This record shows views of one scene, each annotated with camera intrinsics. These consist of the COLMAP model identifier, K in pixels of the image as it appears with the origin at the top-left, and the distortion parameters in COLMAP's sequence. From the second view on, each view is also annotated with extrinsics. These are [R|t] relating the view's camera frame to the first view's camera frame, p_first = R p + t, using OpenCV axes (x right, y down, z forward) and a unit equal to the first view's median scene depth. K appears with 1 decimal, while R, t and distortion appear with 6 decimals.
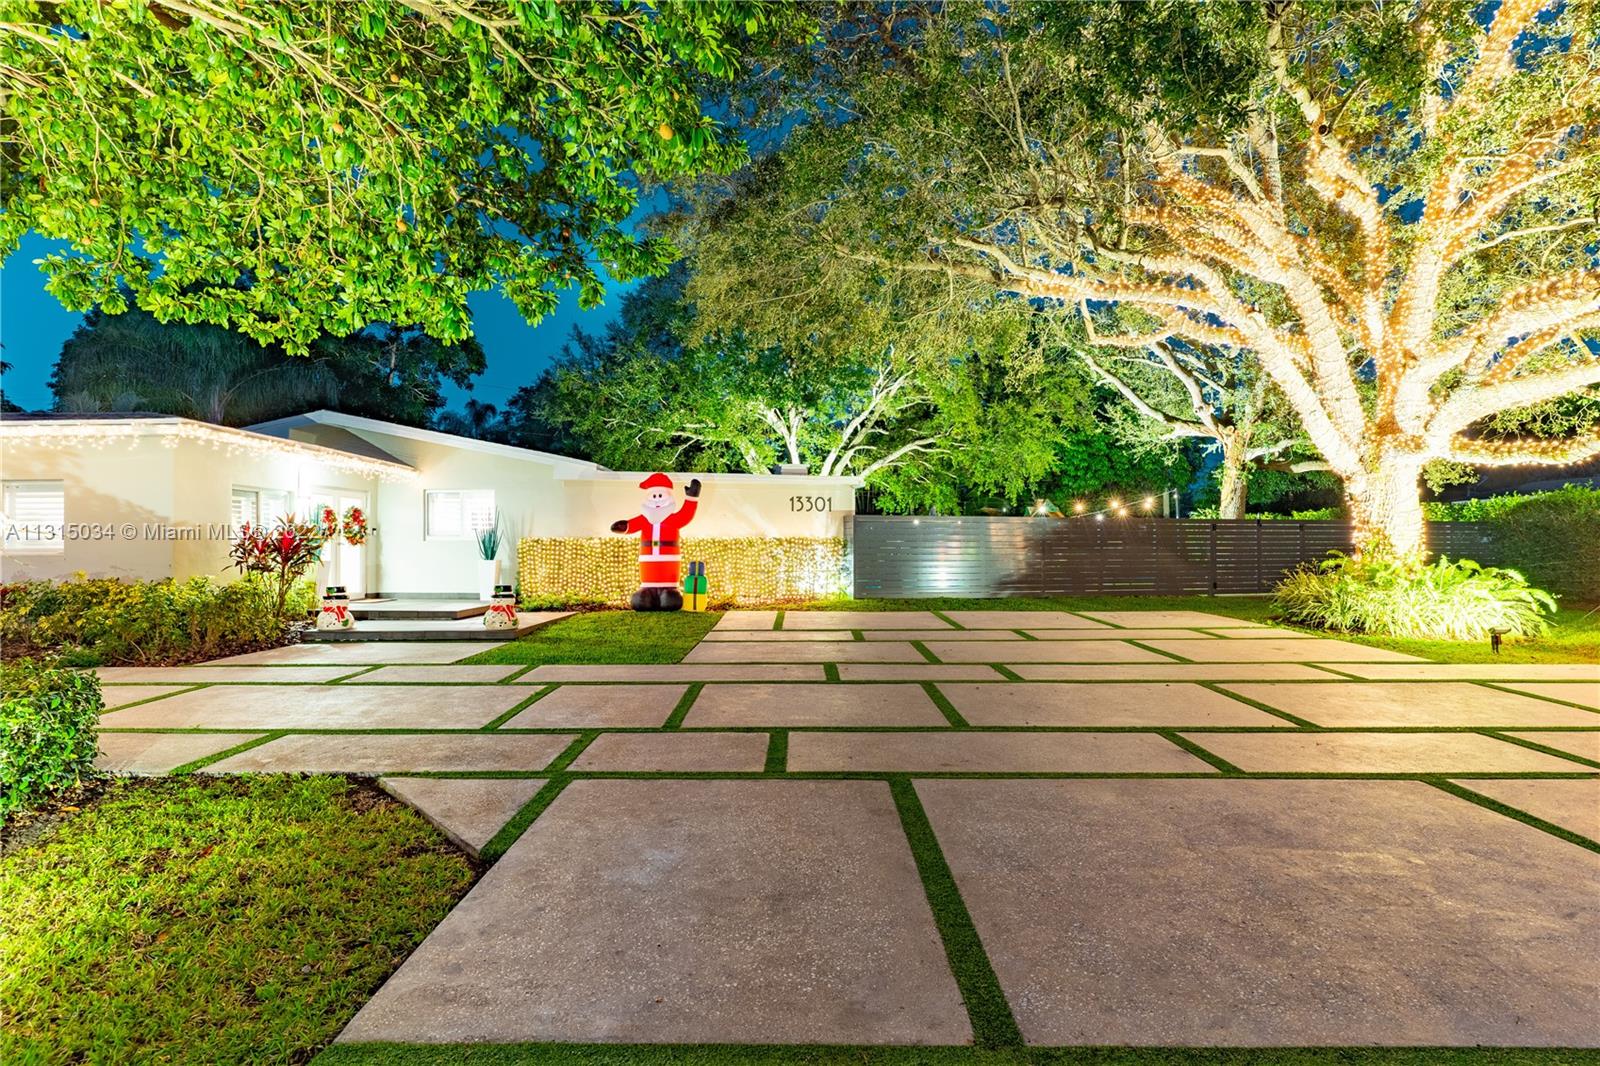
lens RADIAL K [[773.2, 0, 800.0], [0, 773.2, 533.0], [0, 0, 1]] dist [0.000602, -0.000351]
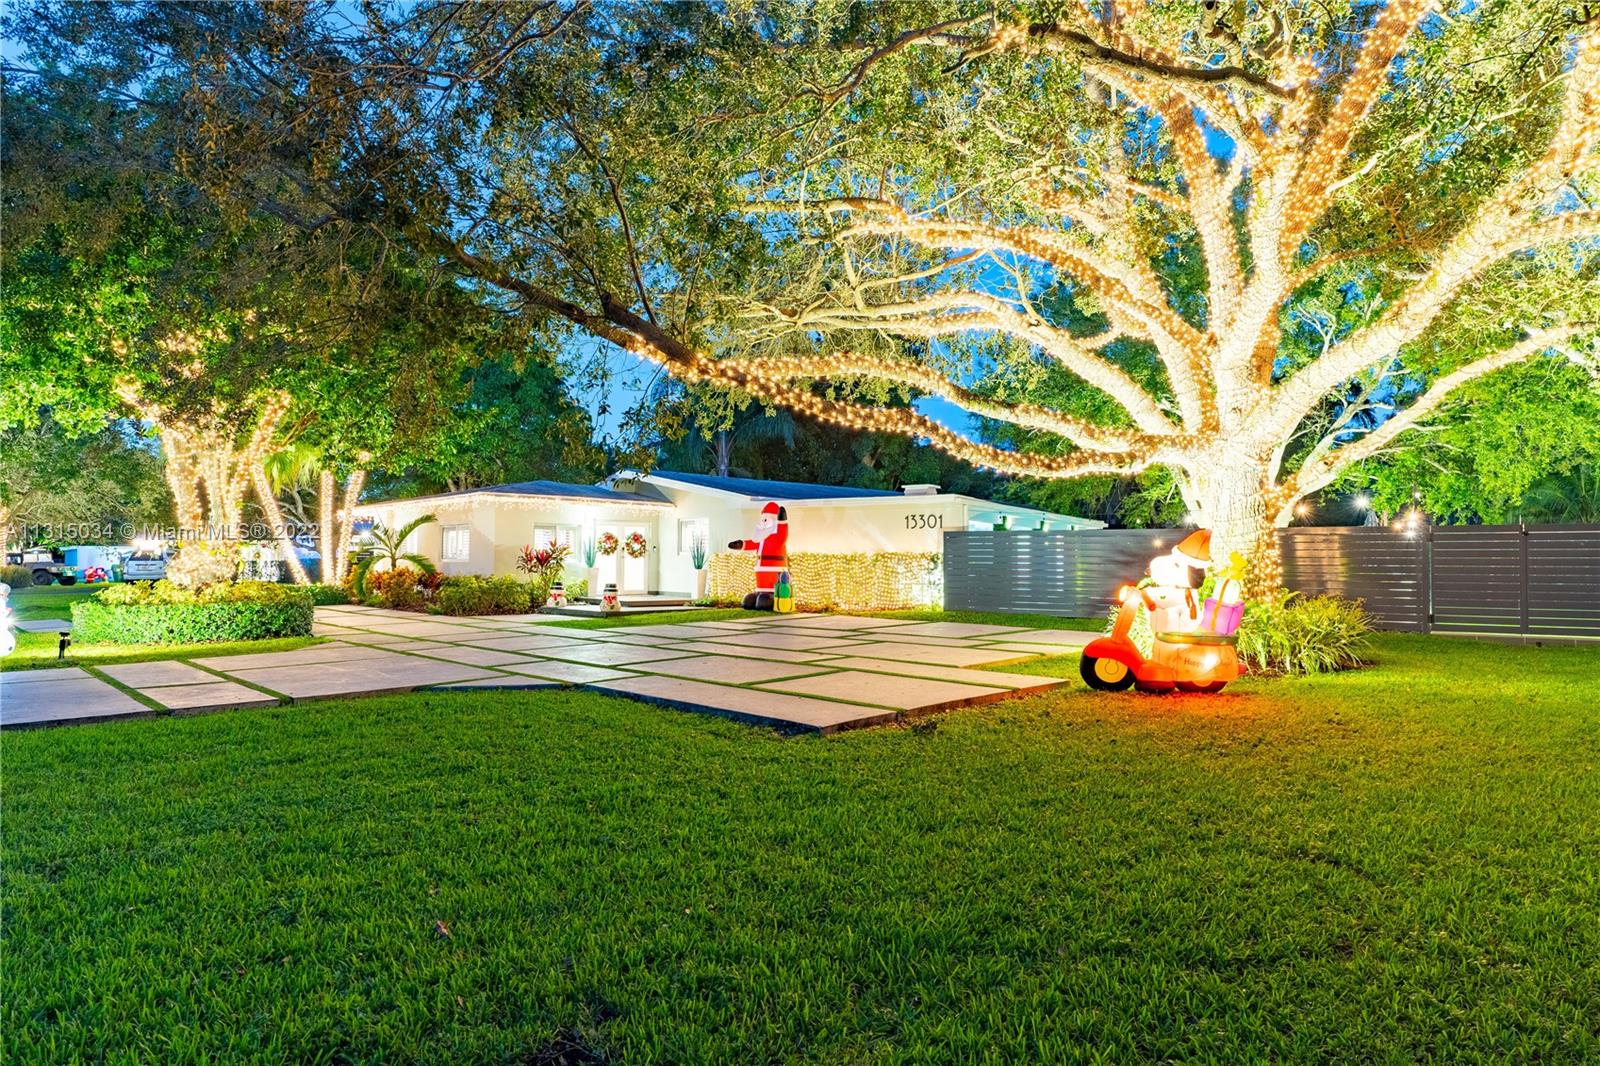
lens RADIAL K [[961.0, 0, 800.3], [0, 961.0, 552.0], [0, 0, 1]] dist [0.003257, 0.000064]
pose [[0.683746, -0.001184, -0.729719, 1.016242], [0.005255, 0.999981, 0.003302, -0.000649], [0.729701, -0.006093, 0.683739, -0.043263]]
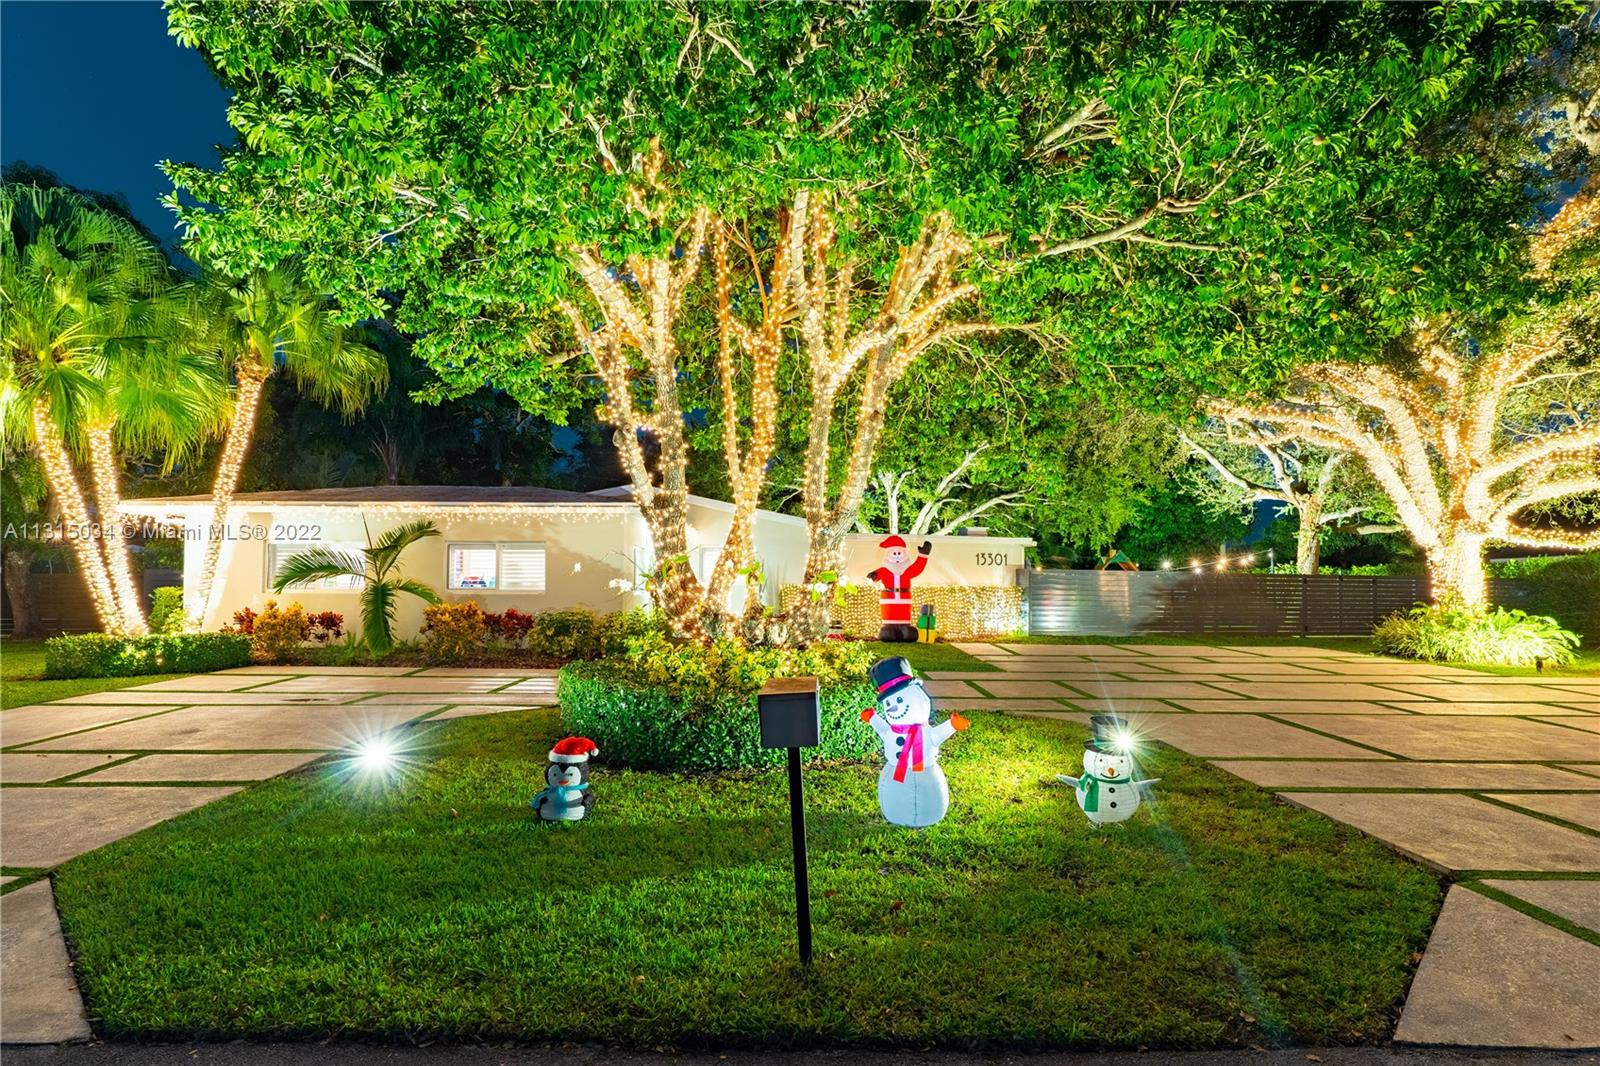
lens RADIAL K [[823.2, 0, 802.2], [0, 823.2, 555.7], [0, 0, 1]] dist [-0.001239, 0.000400]
pose [[0.999805, 0.012783, 0.015047, -0.363876], [-0.012437, 0.999660, -0.022897, -0.010570], [-0.015334, 0.022705, 0.999625, -0.377251]]
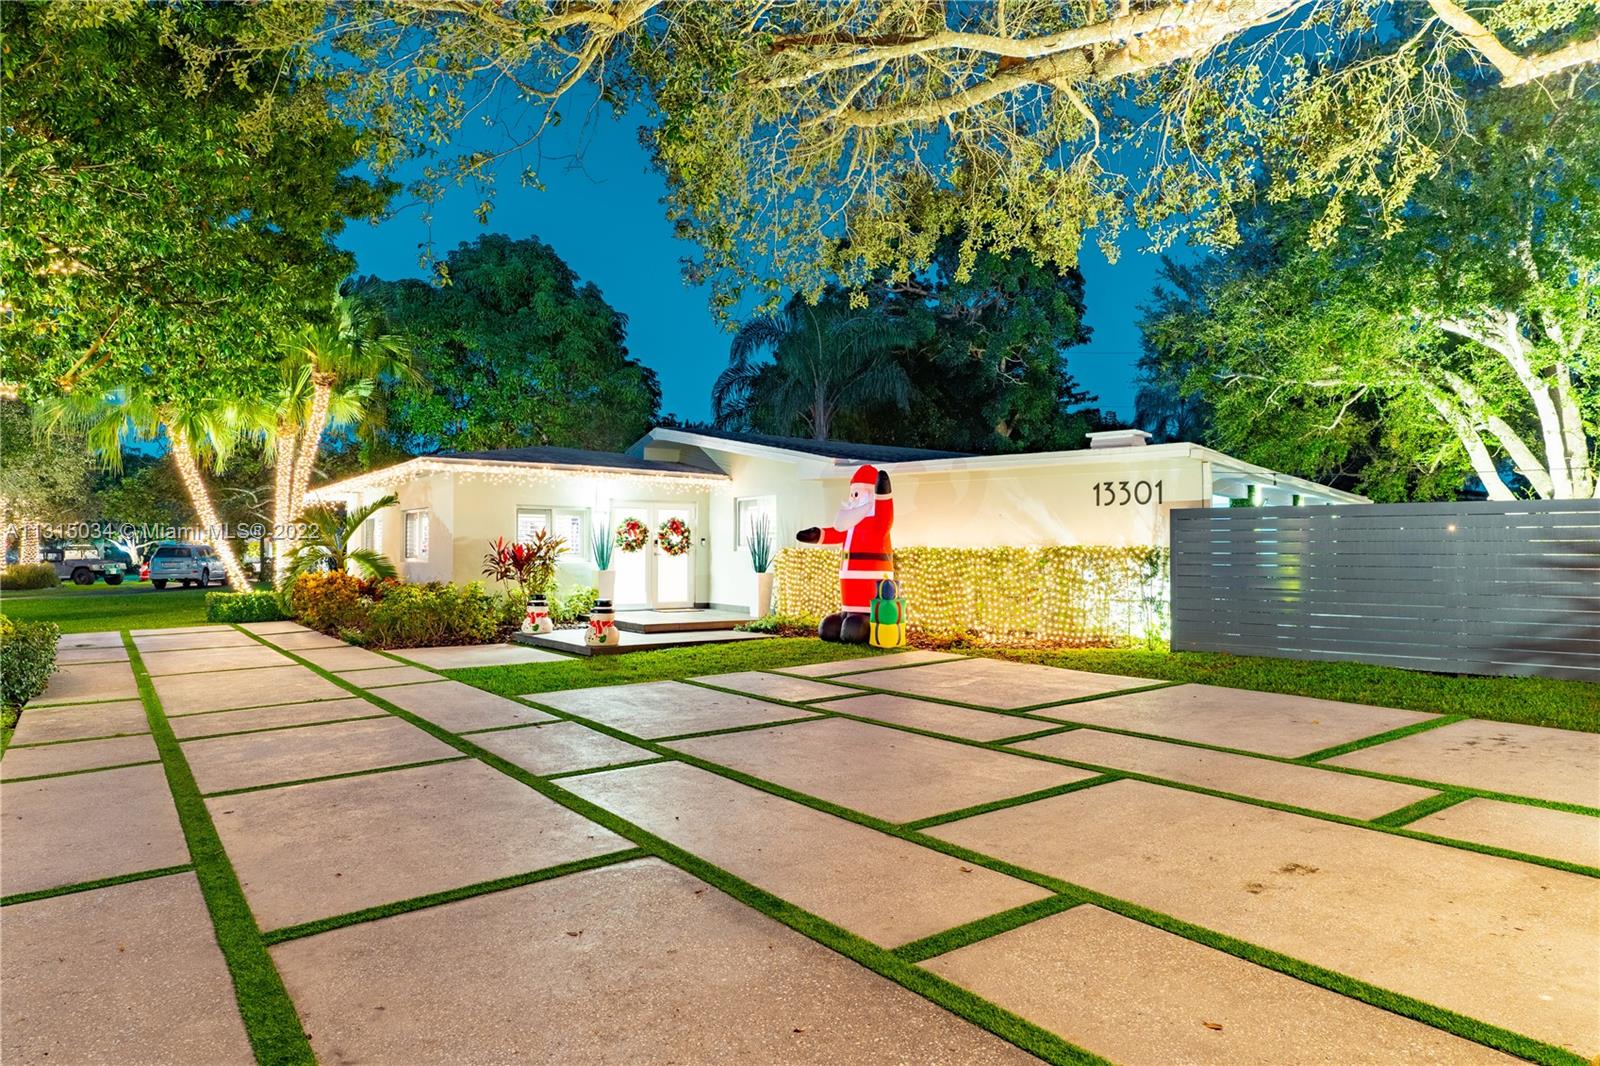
lens RADIAL K [[961.0, 0, 800.3], [0, 961.0, 552.0], [0, 0, 1]] dist [0.003257, 0.000064]
pose [[0.587449, 0.003492, -0.809254, 0.568216], [0.011504, 0.999854, 0.012665, -0.003245], [0.809179, -0.016749, 0.587323, 0.386180]]
